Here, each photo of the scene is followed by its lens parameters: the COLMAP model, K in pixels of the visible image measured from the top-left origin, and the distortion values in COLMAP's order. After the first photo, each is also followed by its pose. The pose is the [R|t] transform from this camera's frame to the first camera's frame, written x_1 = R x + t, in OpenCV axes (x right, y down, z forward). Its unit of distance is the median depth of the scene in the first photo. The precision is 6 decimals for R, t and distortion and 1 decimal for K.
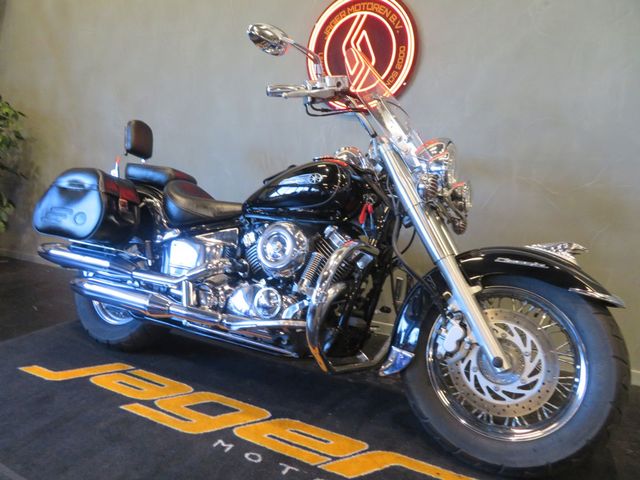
lens RADIAL K [[466.3, 0, 320.0], [0, 466.3, 240.0], [0, 0, 1]] dist [-0.000606, 0.002006]
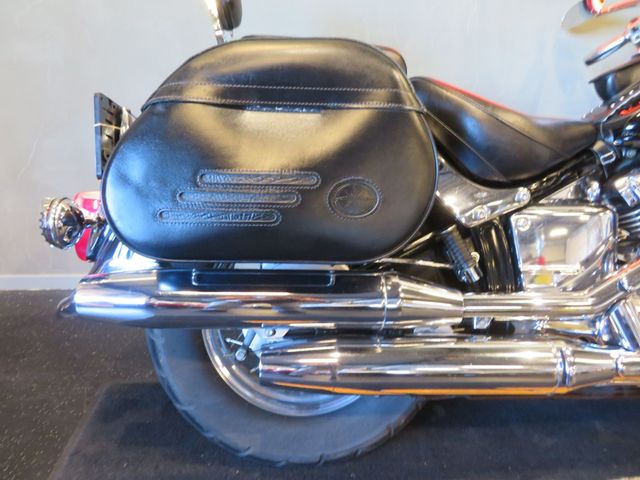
lens RADIAL K [[459.9, 0, 320.2], [0, 459.9, 242.8], [0, 0, 1]] dist [-0.006683, 0.002410]
pose [[0.845837, -0.178735, 0.502606, -0.814742], [0.101628, 0.978933, 0.177094, -0.061114], [-0.523671, -0.098714, 0.846182, 0.867692]]
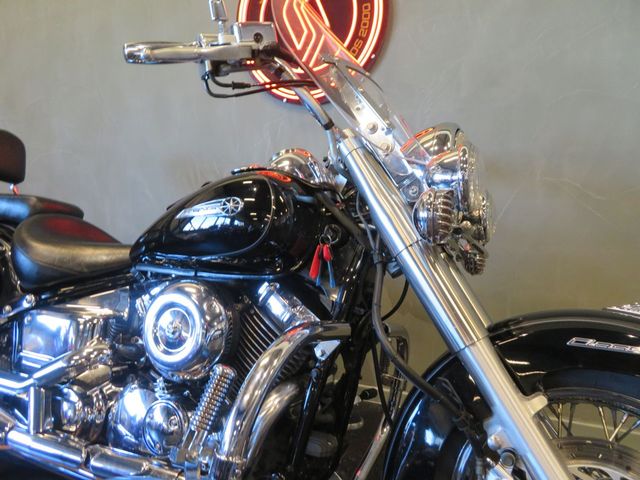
lens RADIAL K [[466.3, 0, 320.0], [0, 466.3, 240.0], [0, 0, 1]] dist [-0.000606, 0.002006]
pose [[0.996499, -0.067564, 0.049251, 0.064662], [0.068090, 0.997638, -0.009087, -0.075005], [-0.048521, 0.012409, 0.998745, 0.407936]]
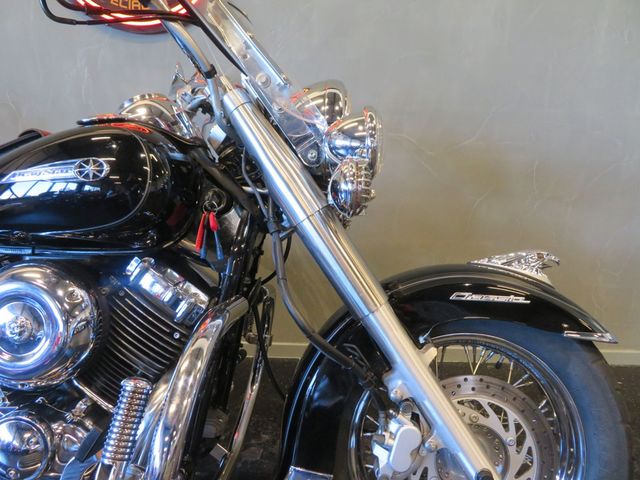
lens RADIAL K [[459.9, 0, 320.2], [0, 459.9, 242.8], [0, 0, 1]] dist [-0.006683, 0.002410]
pose [[0.890656, -0.137409, 0.433417, -0.014275], [0.074488, 0.984458, 0.159040, -0.111493], [-0.448535, -0.109366, 0.887049, 0.477565]]
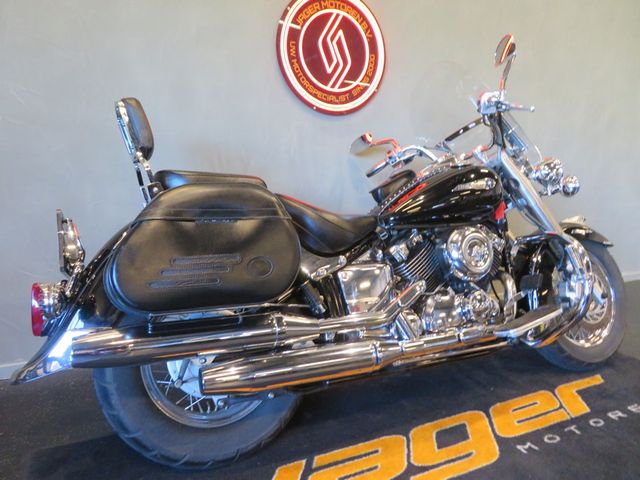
lens RADIAL K [[459.9, 0, 320.2], [0, 459.9, 242.8], [0, 0, 1]] dist [-0.006683, 0.002410]
pose [[0.585226, -0.132057, 0.800045, -1.086188], [0.150694, 0.987174, 0.052714, -0.085292], [-0.796745, 0.089713, 0.597620, 0.689643]]
